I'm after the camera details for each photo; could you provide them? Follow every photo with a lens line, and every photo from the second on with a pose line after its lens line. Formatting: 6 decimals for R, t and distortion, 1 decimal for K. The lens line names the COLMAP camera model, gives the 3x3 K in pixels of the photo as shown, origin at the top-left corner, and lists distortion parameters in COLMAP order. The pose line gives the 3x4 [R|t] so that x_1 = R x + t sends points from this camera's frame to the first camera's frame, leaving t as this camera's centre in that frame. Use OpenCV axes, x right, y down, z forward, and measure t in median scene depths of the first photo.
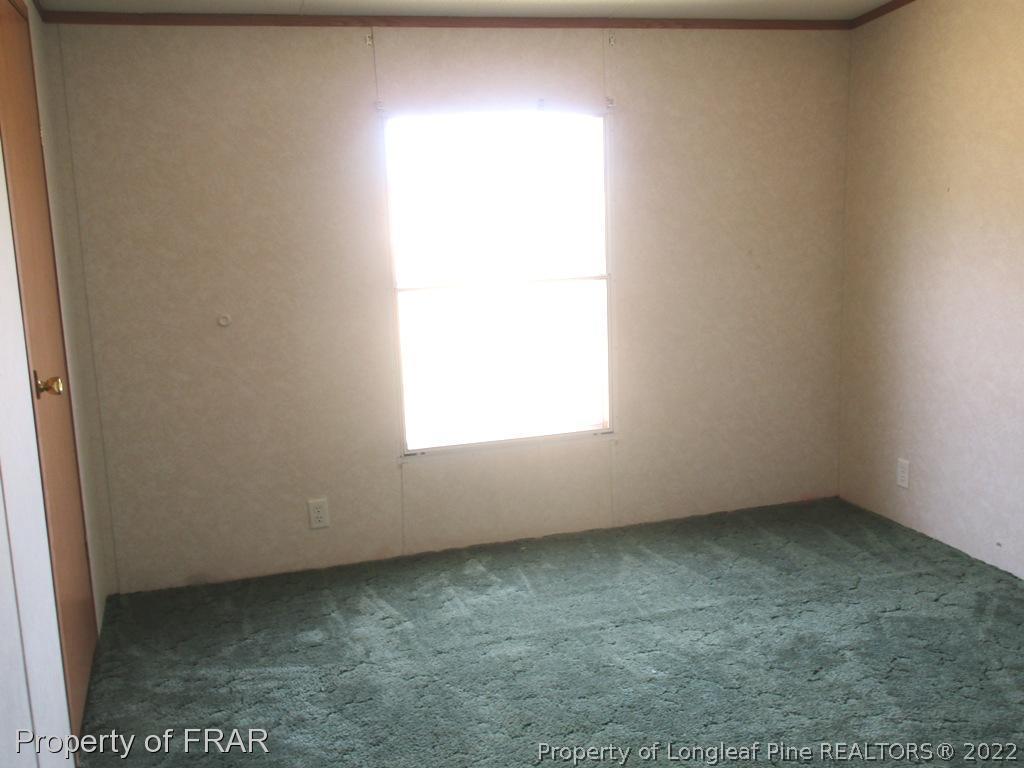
lens RADIAL K [[1066.2, 0, 511.3], [0, 1066.2, 397.1], [0, 0, 1]] dist [0.011491, 0.007247]
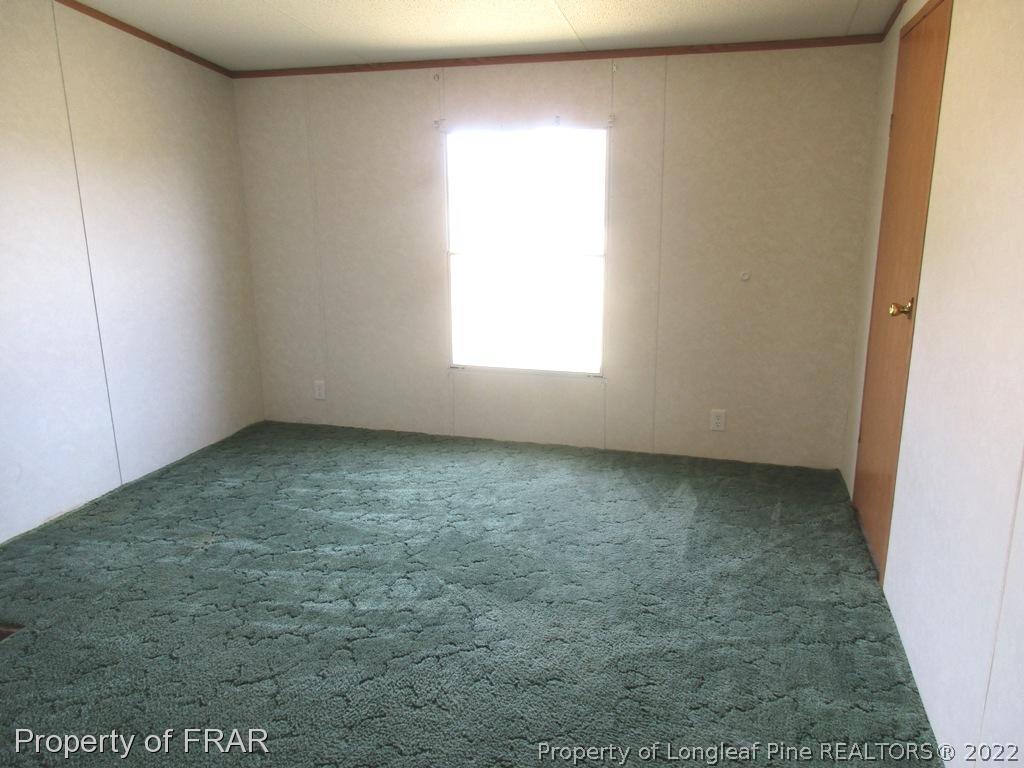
lens RADIAL K [[769.6, 0, 516.7], [0, 769.6, 384.4], [0, 0, 1]] dist [-0.005941, 0.006084]
pose [[0.818907, 0.167530, -0.548931, 0.557290], [-0.126927, 0.985630, 0.111456, -0.051938], [0.559716, -0.021598, 0.828403, 0.175224]]
